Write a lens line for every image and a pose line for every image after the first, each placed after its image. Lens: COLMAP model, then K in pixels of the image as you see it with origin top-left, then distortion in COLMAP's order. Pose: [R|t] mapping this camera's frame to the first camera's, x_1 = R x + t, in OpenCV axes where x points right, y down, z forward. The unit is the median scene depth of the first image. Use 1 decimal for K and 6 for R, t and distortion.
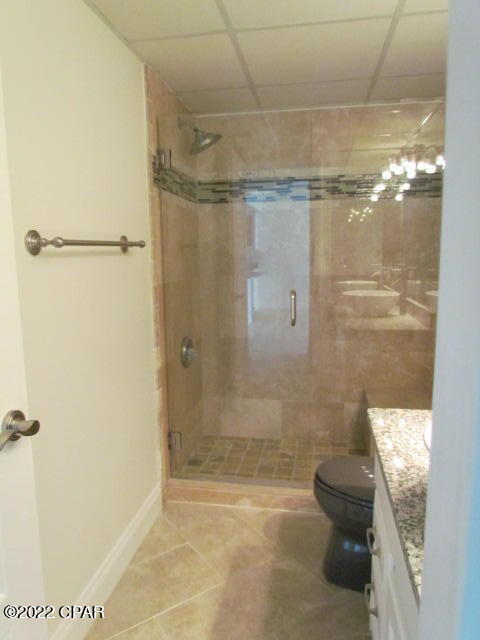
lens RADIAL K [[453.7, 0, 237.1], [0, 453.7, 318.4], [0, 0, 1]] dist [-0.025868, 0.000892]
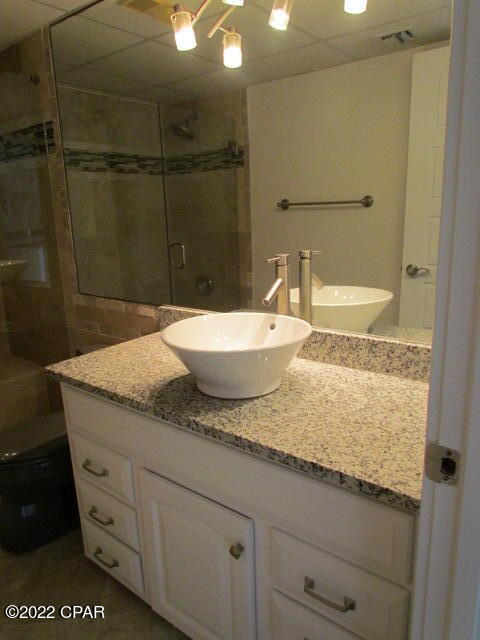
lens RADIAL K [[453.7, 0, 237.1], [0, 453.7, 318.4], [0, 0, 1]] dist [-0.025868, 0.000892]
pose [[0.472492, -0.208387, 0.856345, -0.198803], [0.156080, 0.976072, 0.151404, -0.002899], [-0.867404, 0.062121, 0.493711, 0.033949]]
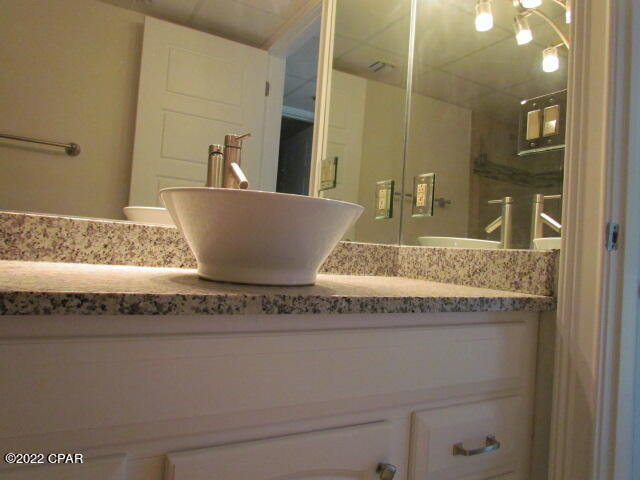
lens RADIAL K [[450.5, 0, 315.7], [0, 450.5, 239.5], [0, 0, 1]] dist [-0.029759, 0.002460]
pose [[-0.638510, -0.005174, 0.769596, -0.093999], [0.053406, 0.997269, 0.051014, 0.088363], [-0.767759, 0.073674, -0.636490, 0.443395]]
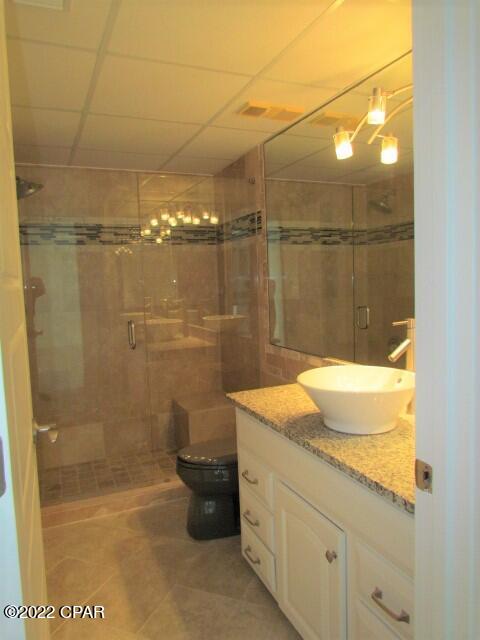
lens RADIAL K [[450.5, 0, 240.0], [0, 450.5, 320.0], [0, 0, 1]] dist [-0.029759, 0.002460]
pose [[0.831129, -0.065082, 0.552257, -0.231099], [0.105009, 0.993628, -0.040939, 0.013988], [-0.546074, 0.092018, 0.832668, -0.125241]]
